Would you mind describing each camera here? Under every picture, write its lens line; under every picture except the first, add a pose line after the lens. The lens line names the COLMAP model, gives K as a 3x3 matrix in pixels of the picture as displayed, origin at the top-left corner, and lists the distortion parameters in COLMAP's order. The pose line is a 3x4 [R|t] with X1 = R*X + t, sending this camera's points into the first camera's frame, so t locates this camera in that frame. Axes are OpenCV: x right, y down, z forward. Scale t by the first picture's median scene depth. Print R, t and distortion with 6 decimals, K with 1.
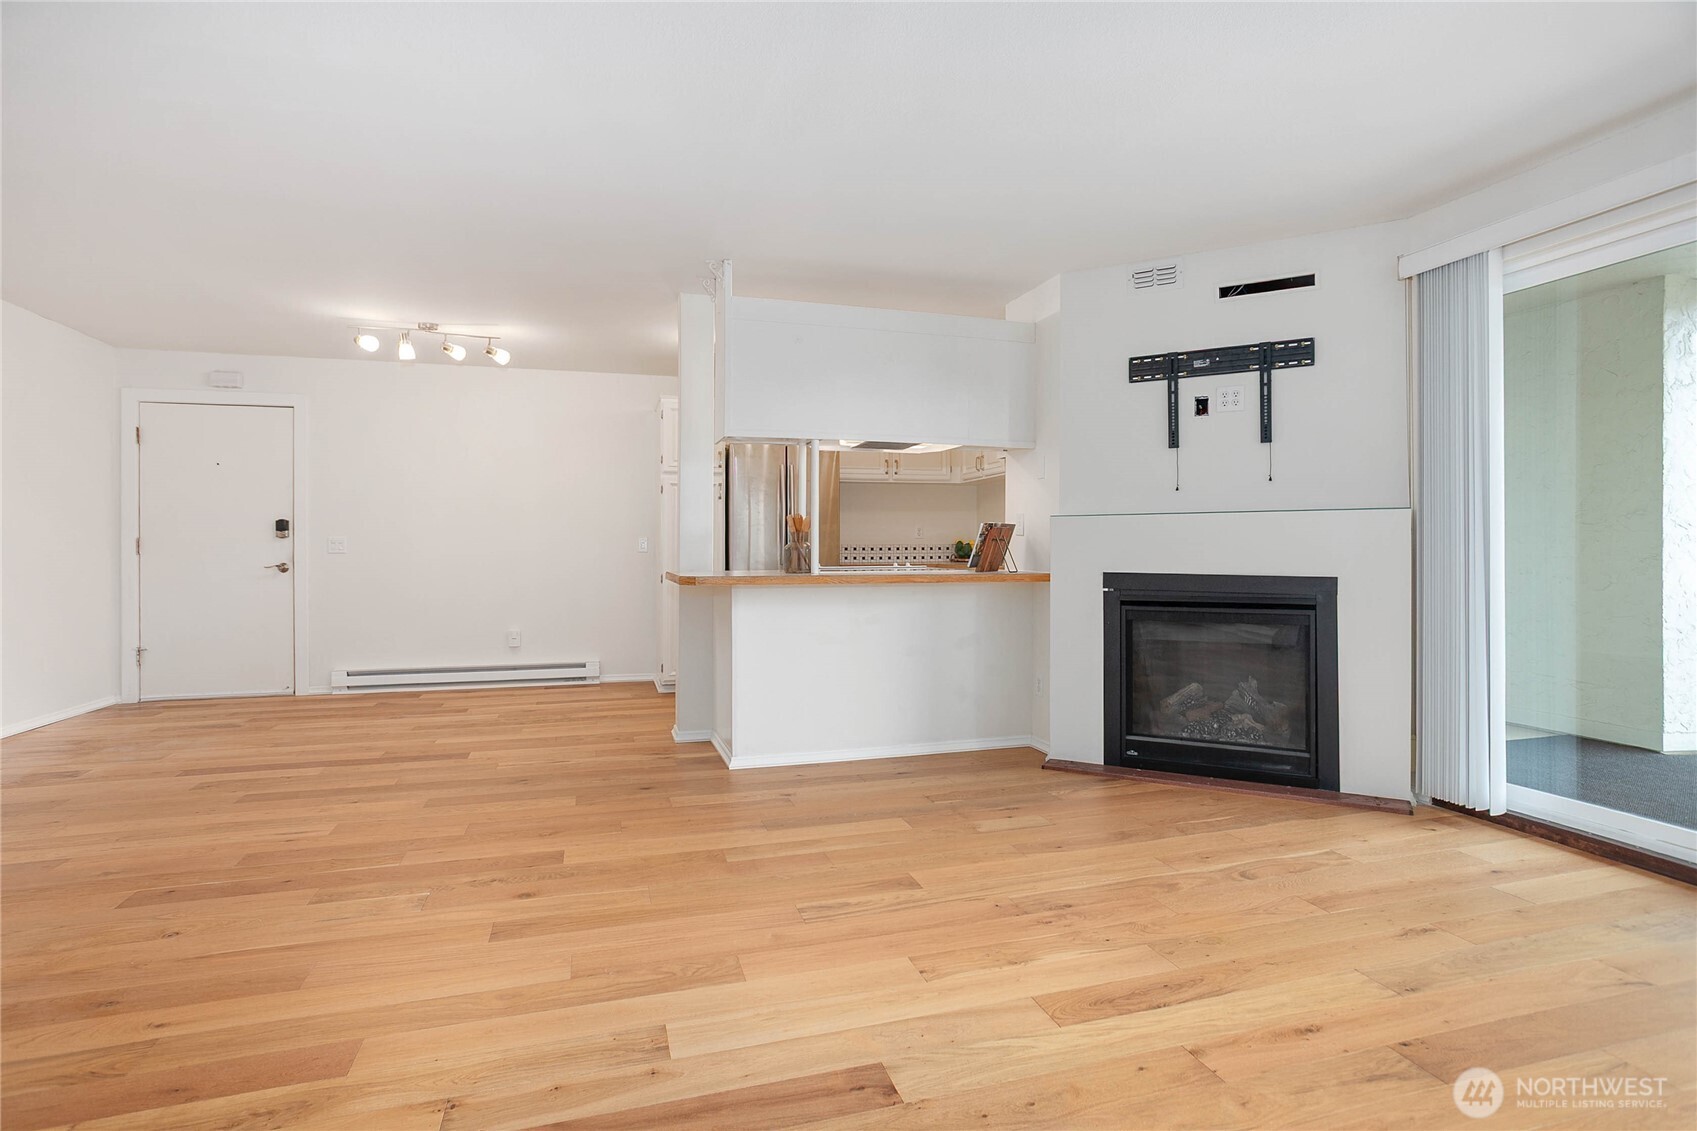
lens RADIAL K [[822.8, 0, 845.9], [0, 822.8, 554.9], [0, 0, 1]] dist [-0.053771, 0.032828]
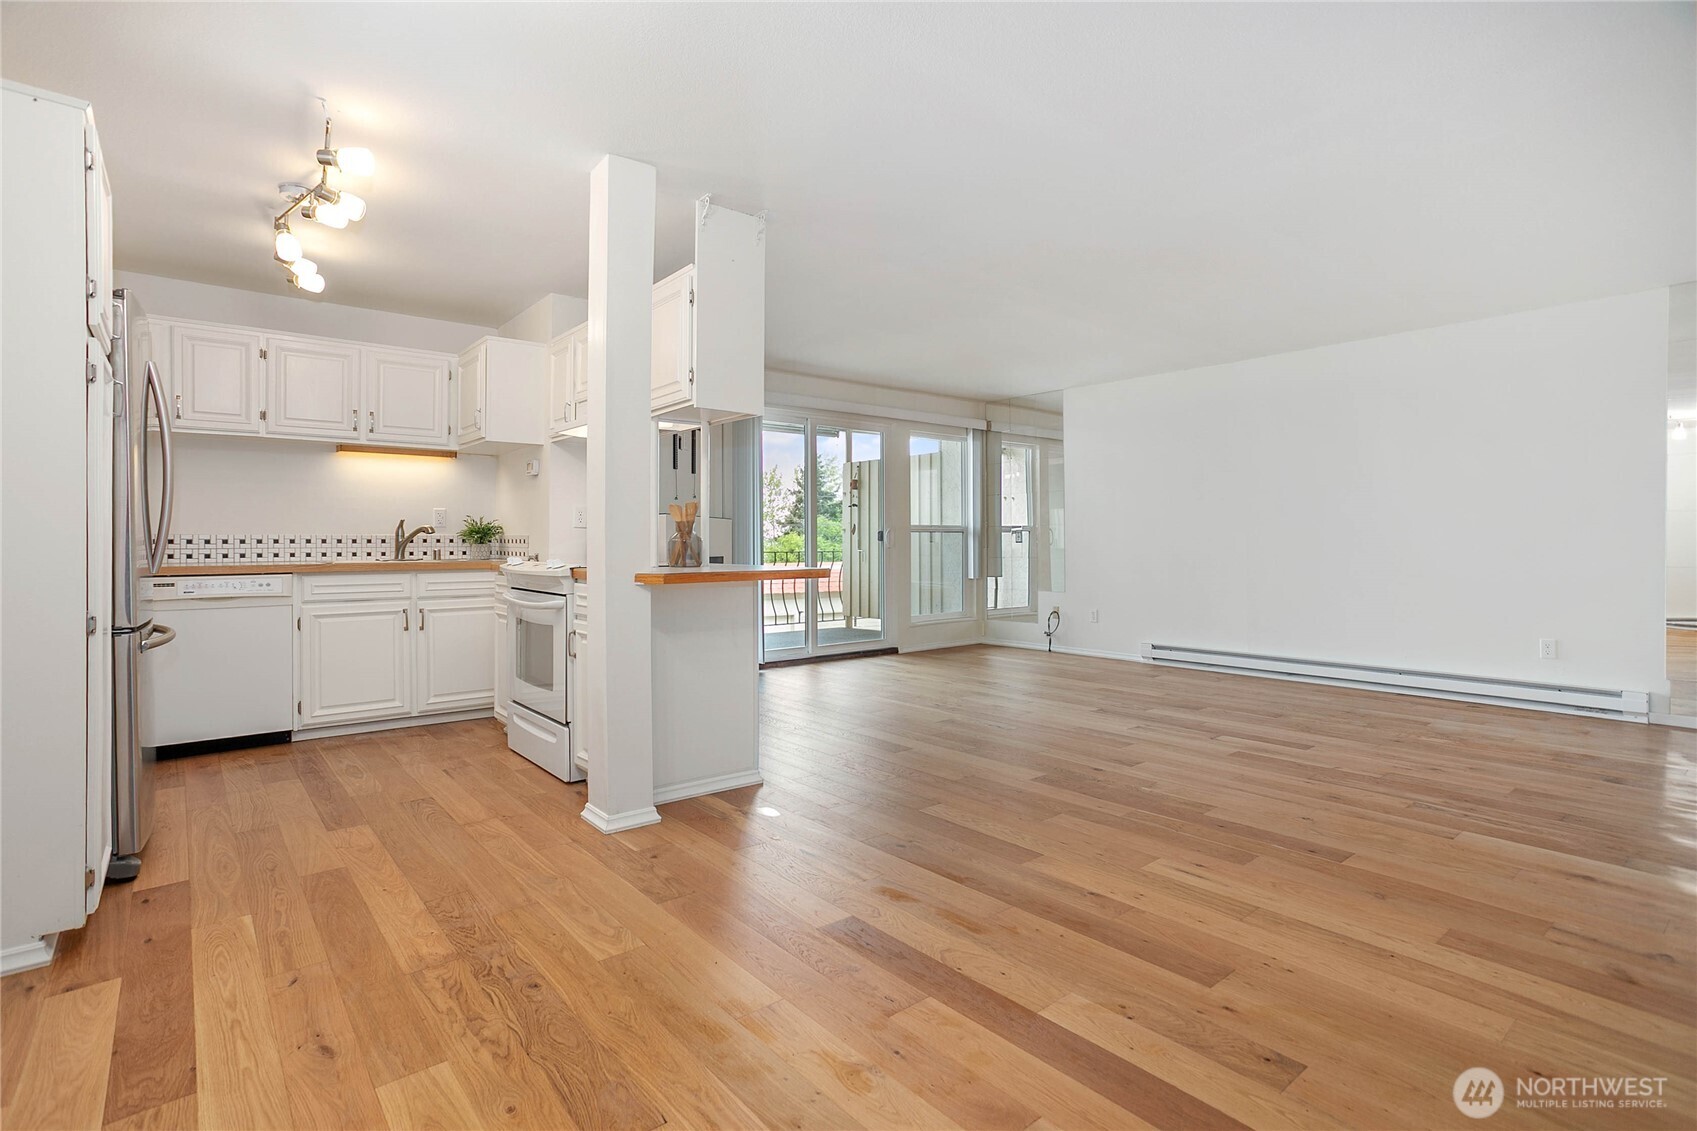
lens RADIAL K [[825.2, 0, 847.3], [0, 825.2, 539.0], [0, 0, 1]] dist [-0.053206, 0.034501]
pose [[-0.388508, 0.005392, 0.921430, -1.029337], [0.011638, 0.999932, -0.000944, -0.004995], [-0.921372, 0.010357, -0.388544, 1.282005]]
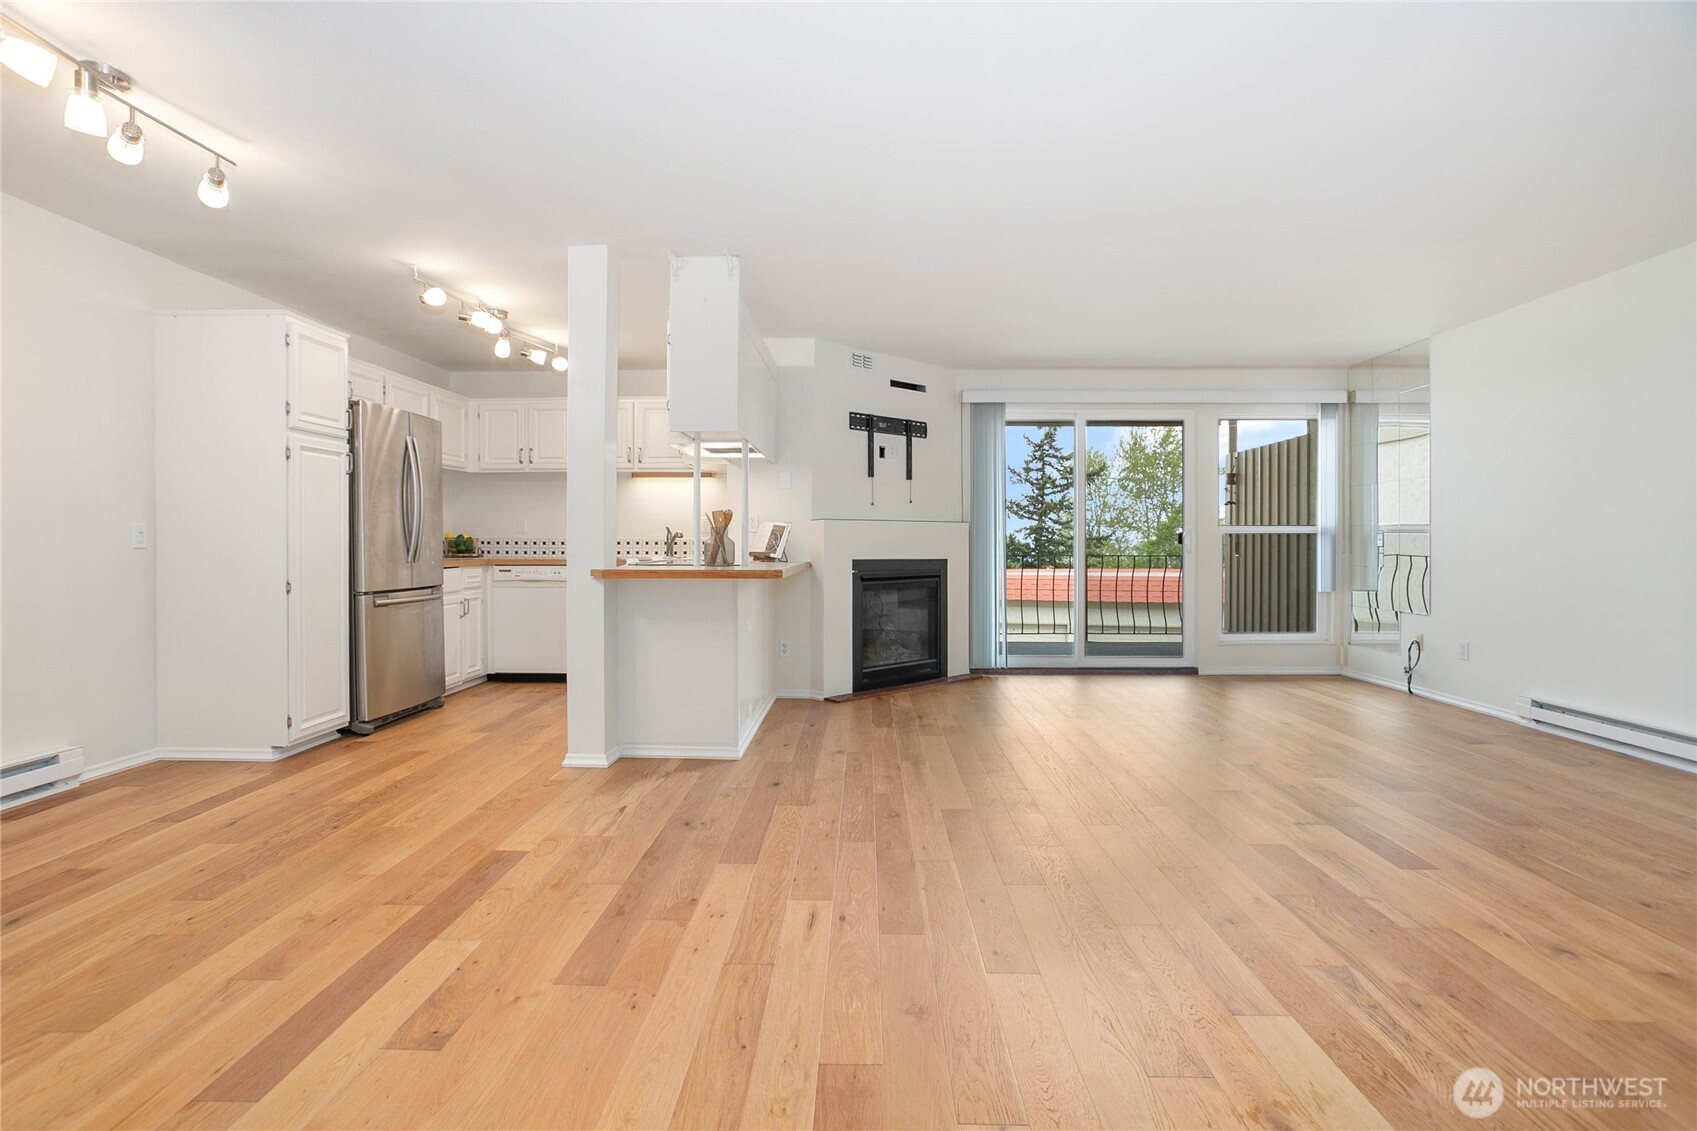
lens RADIAL K [[822.8, 0, 845.9], [0, 822.8, 554.9], [0, 0, 1]] dist [-0.053771, 0.032828]
pose [[0.313881, -0.009985, 0.949410, -1.074998], [0.007585, 0.999939, 0.008008, 0.001558], [-0.949432, 0.004688, 0.313938, 0.564602]]
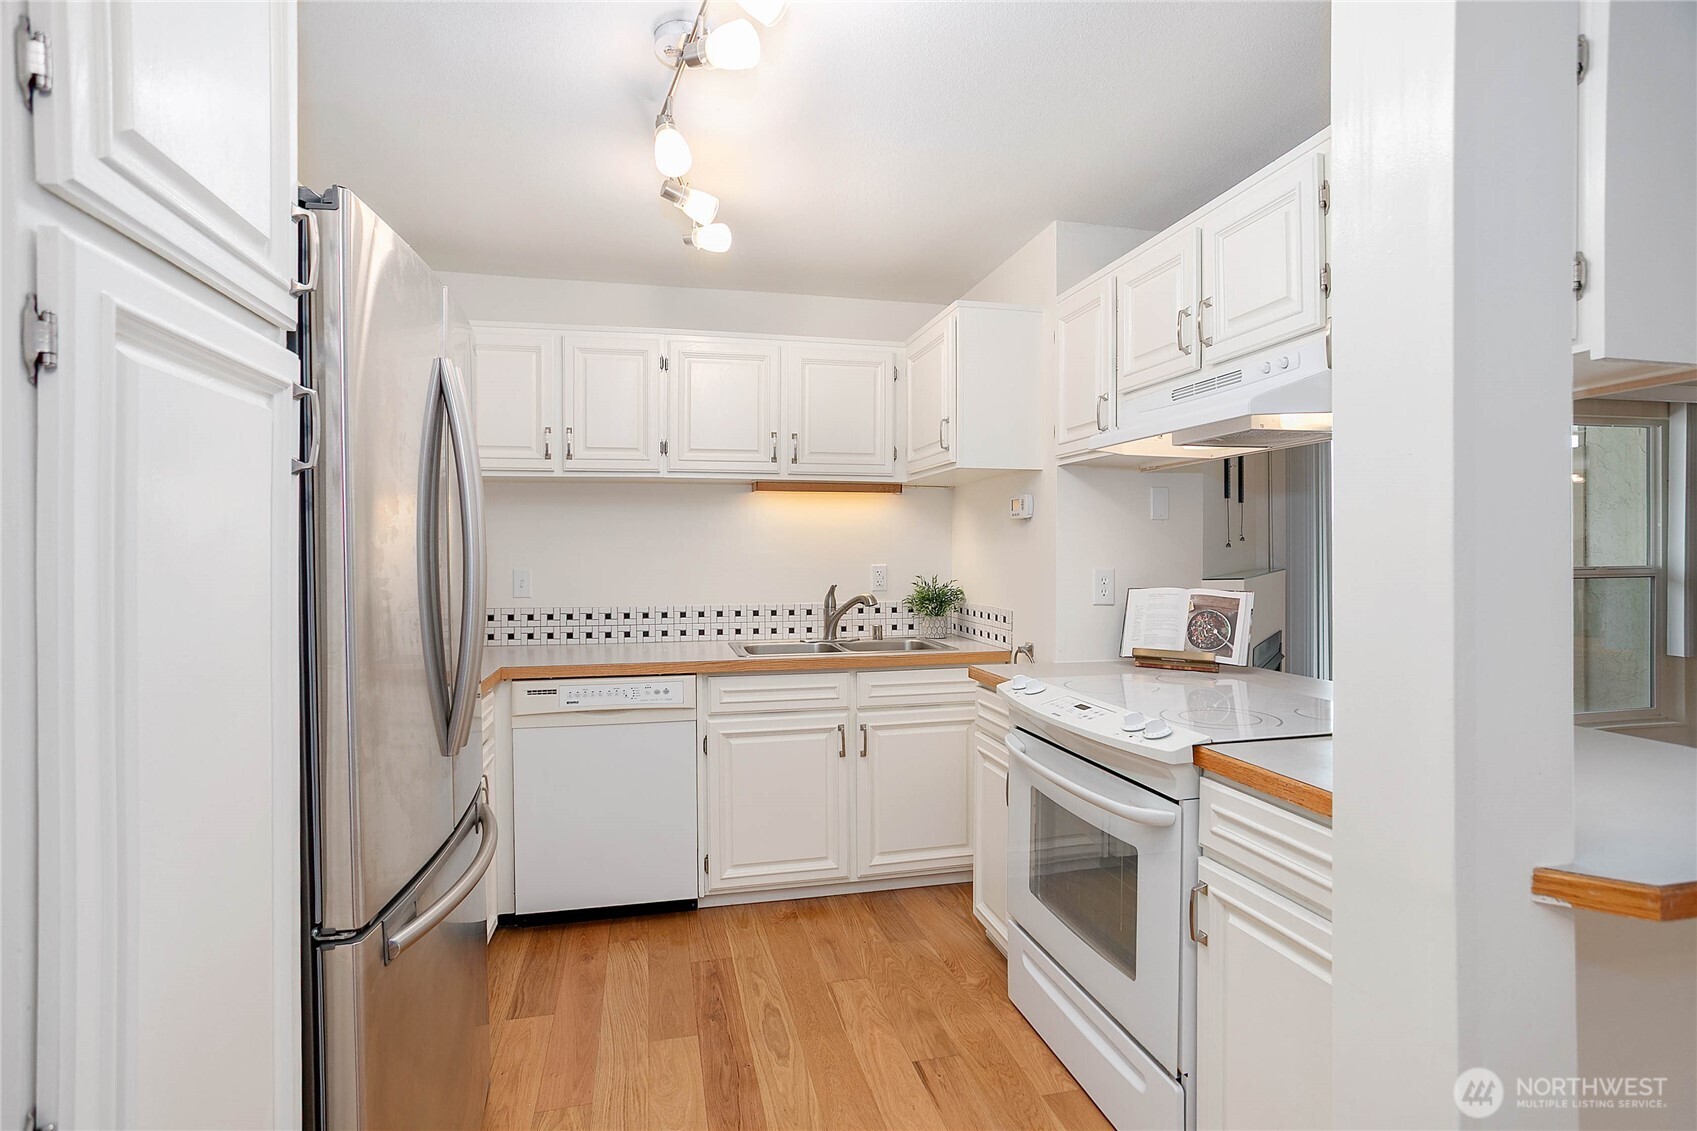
lens RADIAL K [[822.8, 0, 845.9], [0, 822.8, 554.9], [0, 0, 1]] dist [-0.053771, 0.032828]
pose [[0.058531, 0.000864, 0.998285, -0.496739], [0.013449, 0.999908, -0.001654, -0.074393], [-0.998195, 0.013523, 0.058514, 1.360046]]
